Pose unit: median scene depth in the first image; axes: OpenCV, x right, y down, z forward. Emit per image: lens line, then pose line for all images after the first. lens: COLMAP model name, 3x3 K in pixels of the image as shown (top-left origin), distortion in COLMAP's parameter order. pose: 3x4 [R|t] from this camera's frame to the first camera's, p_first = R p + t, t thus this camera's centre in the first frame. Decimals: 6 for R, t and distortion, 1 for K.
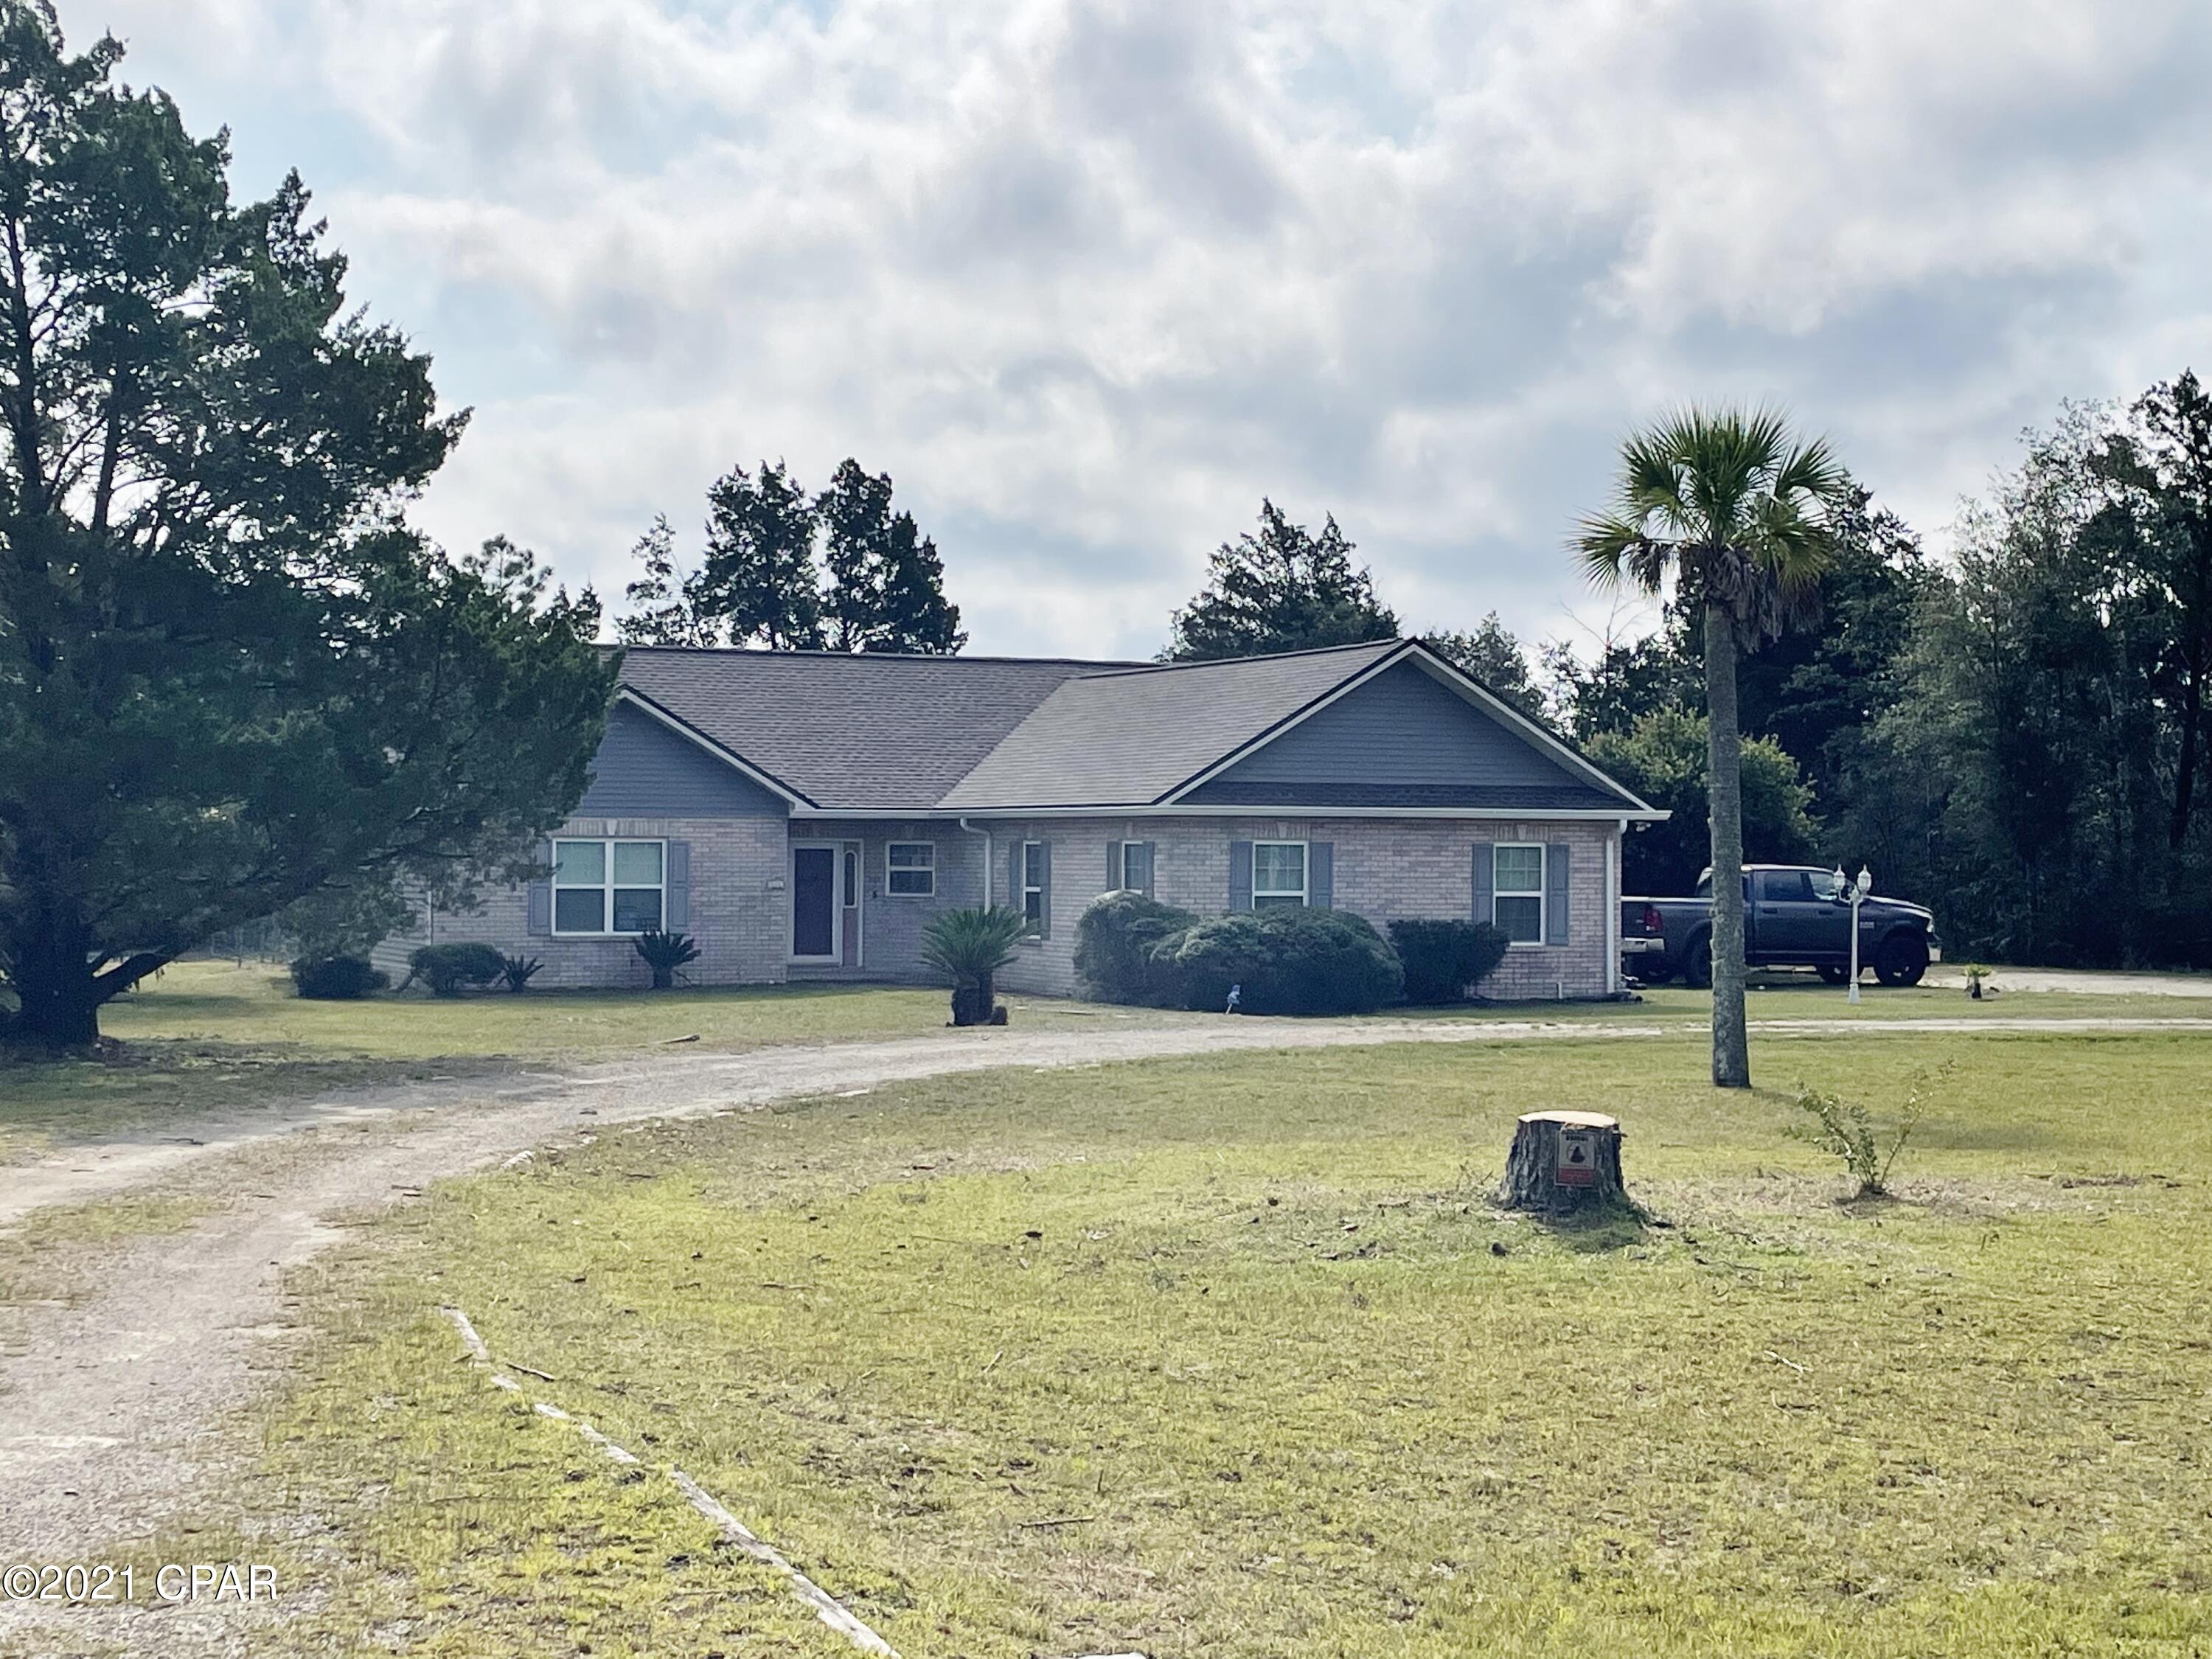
lens RADIAL K [[3403.4, 0, 1106.7], [0, 3403.4, 824.9], [0, 0, 1]] dist [0.040493, 0.000000]
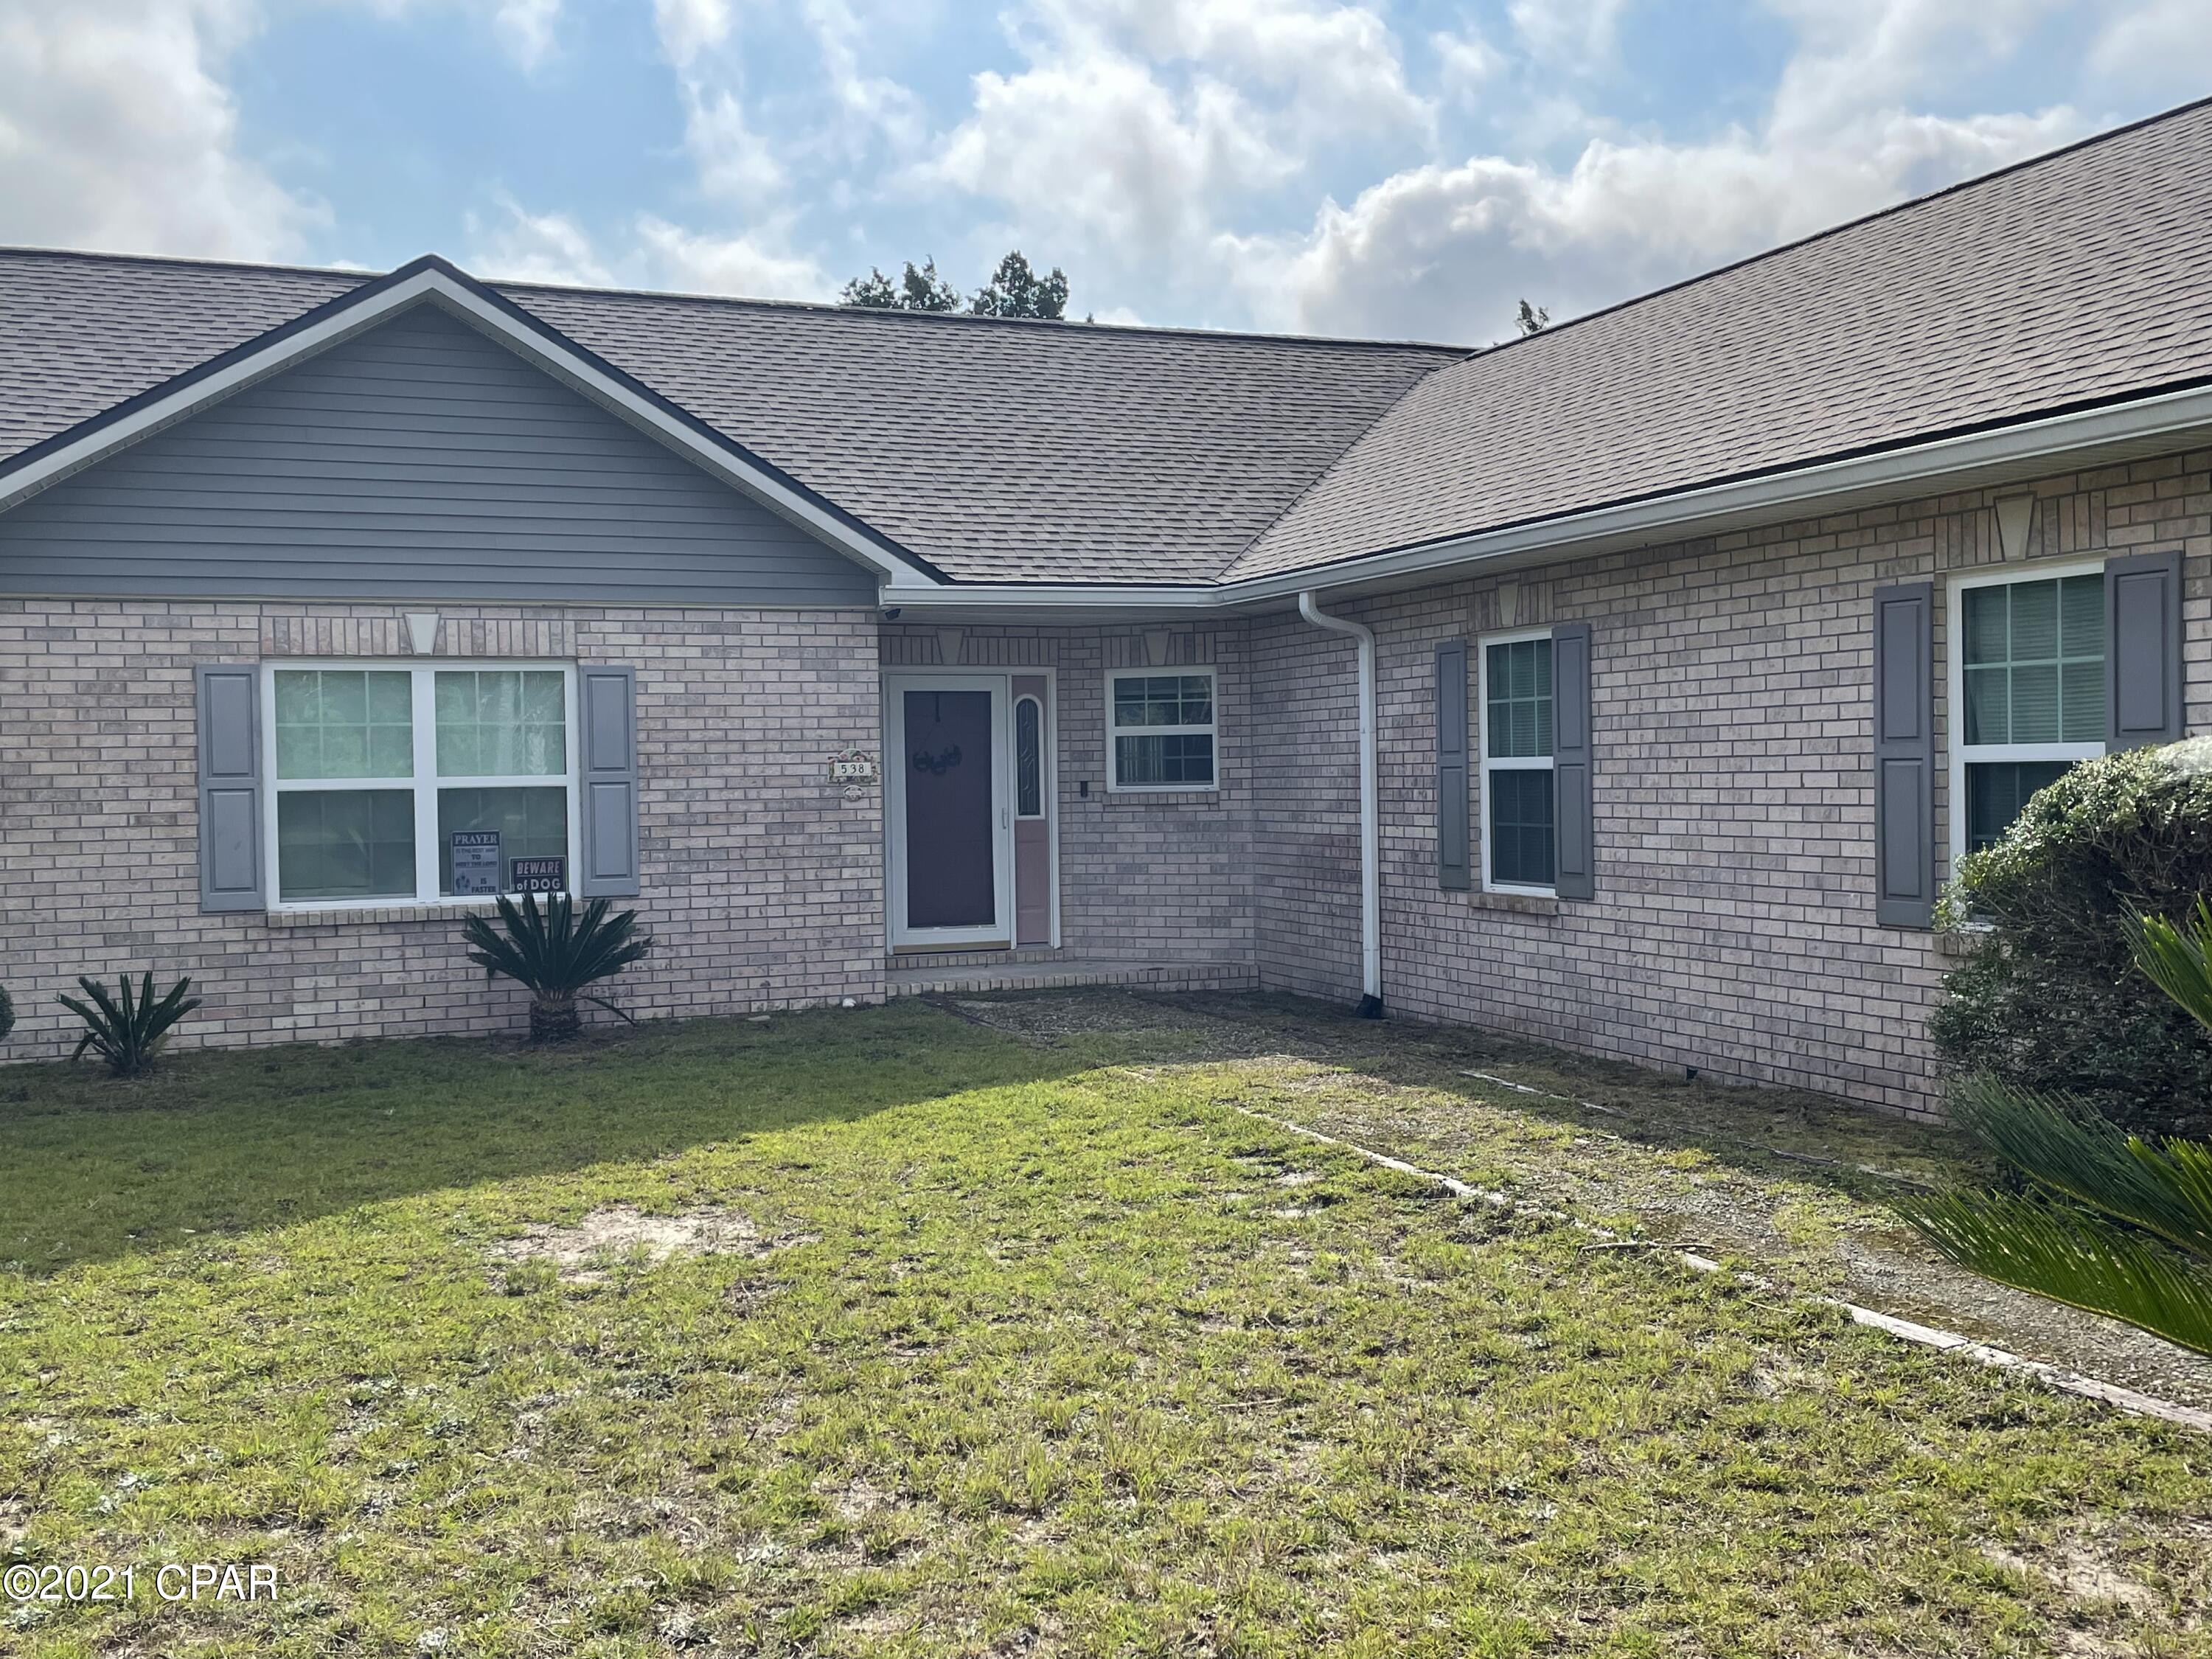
lens RADIAL K [[2074.7, 0, 1120.8], [0, 2074.7, 821.3], [0, 0, 1]] dist [0.025489, 0.000000]
pose [[0.999281, -0.022842, -0.030253, -0.057553], [0.023823, 0.999189, 0.032476, 0.016595], [0.029486, -0.033174, 0.999015, 0.757219]]
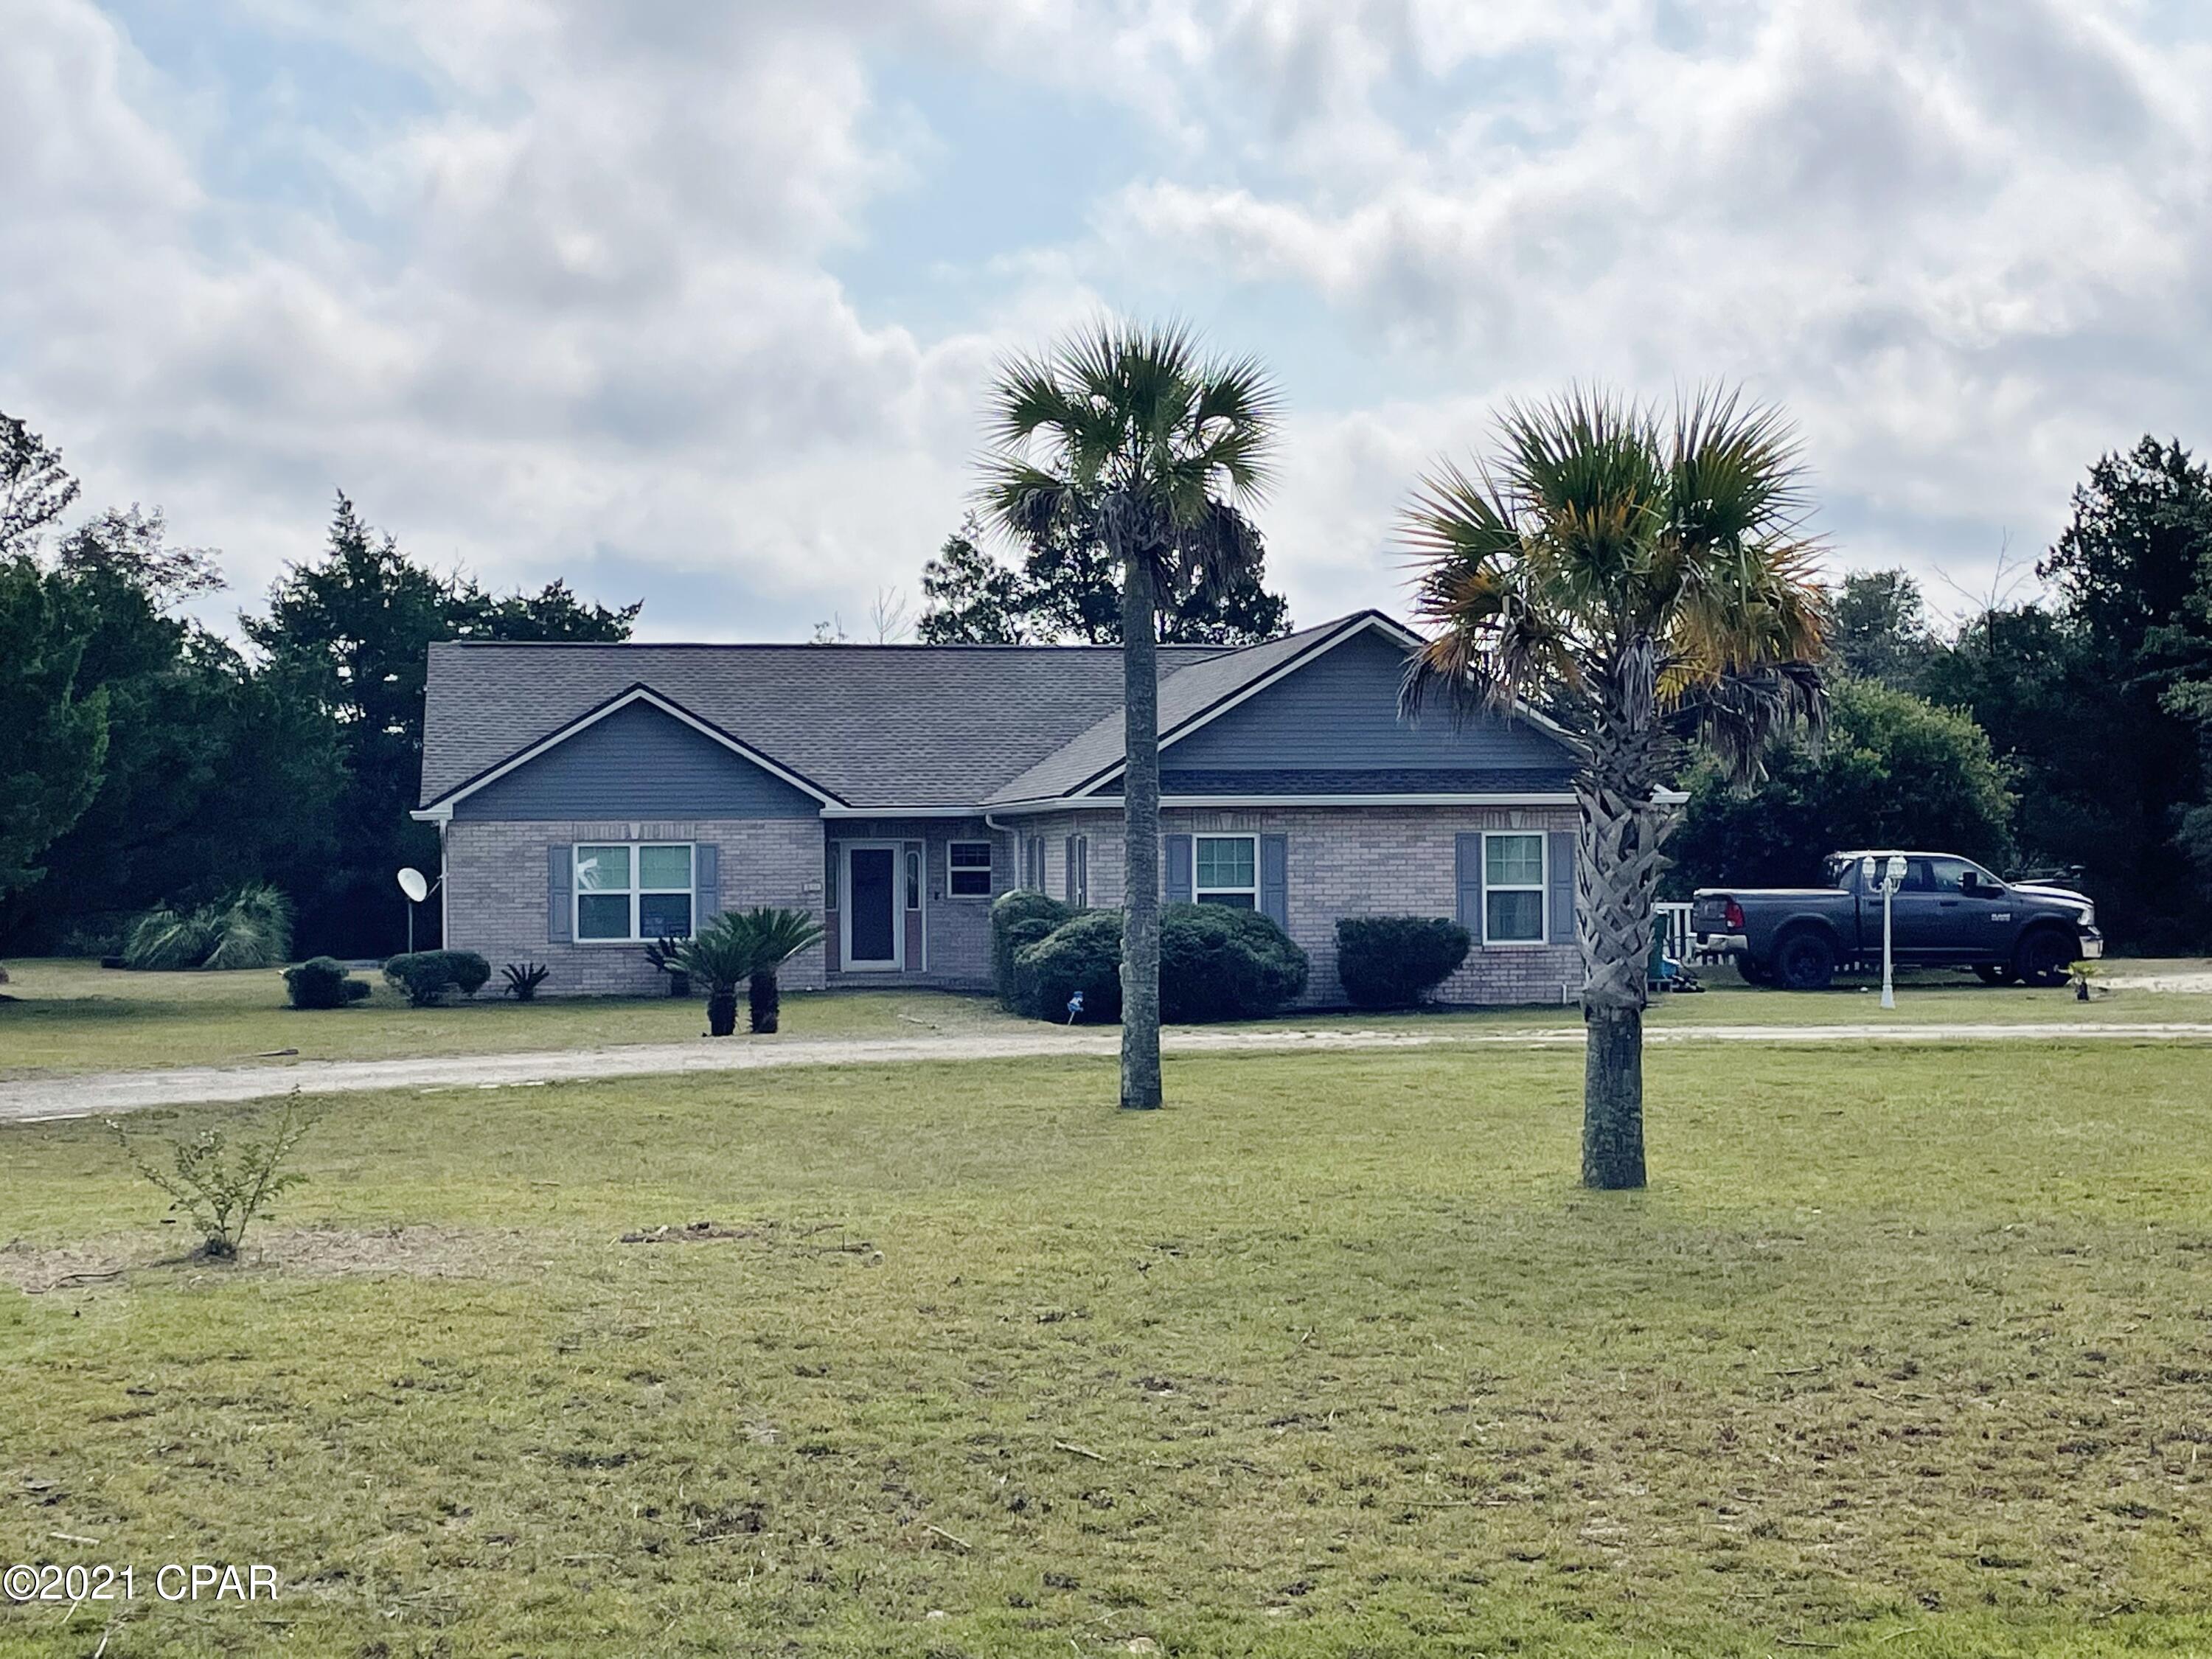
lens RADIAL K [[3403.4, 0, 1117.6], [0, 3403.4, 878.3], [0, 0, 1]] dist [0.040493, 0.000000]
pose [[0.966341, -0.013356, -0.256917, 0.238343], [0.017317, 0.999763, 0.013160, 0.003816], [0.256680, -0.017166, 0.966344, 0.090830]]
